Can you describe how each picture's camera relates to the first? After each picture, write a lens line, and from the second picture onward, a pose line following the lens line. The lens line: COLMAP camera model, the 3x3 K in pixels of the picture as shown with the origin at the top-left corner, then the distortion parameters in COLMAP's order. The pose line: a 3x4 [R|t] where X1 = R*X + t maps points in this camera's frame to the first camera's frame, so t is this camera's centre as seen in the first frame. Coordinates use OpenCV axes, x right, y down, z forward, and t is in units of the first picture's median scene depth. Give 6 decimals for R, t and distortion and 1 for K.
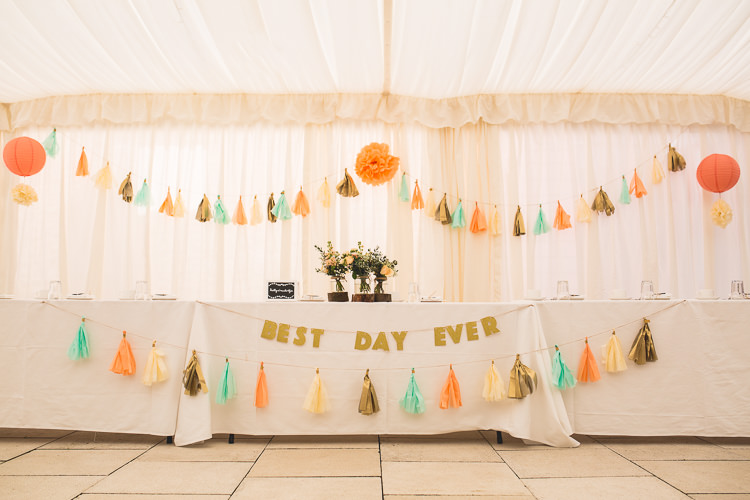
lens RADIAL K [[741.6, 0, 375.0], [0, 741.6, 250.0], [0, 0, 1]] dist [0.006429, 0.003352]
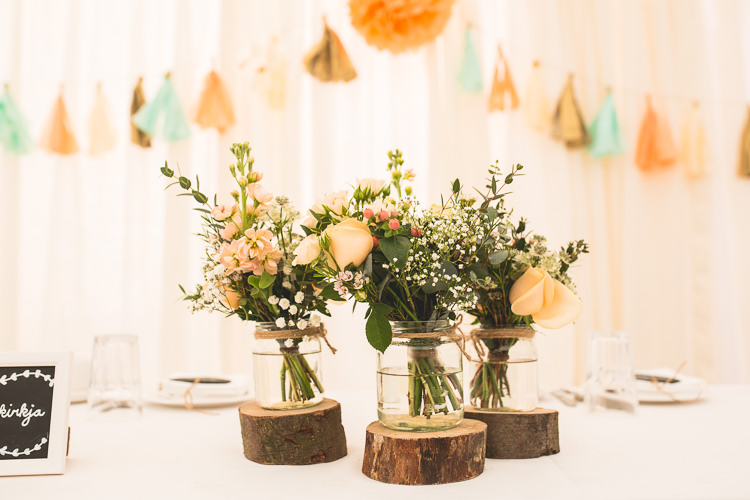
lens RADIAL K [[741.6, 0, 375.0], [0, 741.6, 250.0], [0, 0, 1]] dist [0.006429, 0.003352]
pose [[0.999594, -0.011130, 0.026233, -0.024175], [0.010391, 0.999550, 0.028140, 0.007501], [-0.026534, -0.027856, 0.999260, 0.600234]]
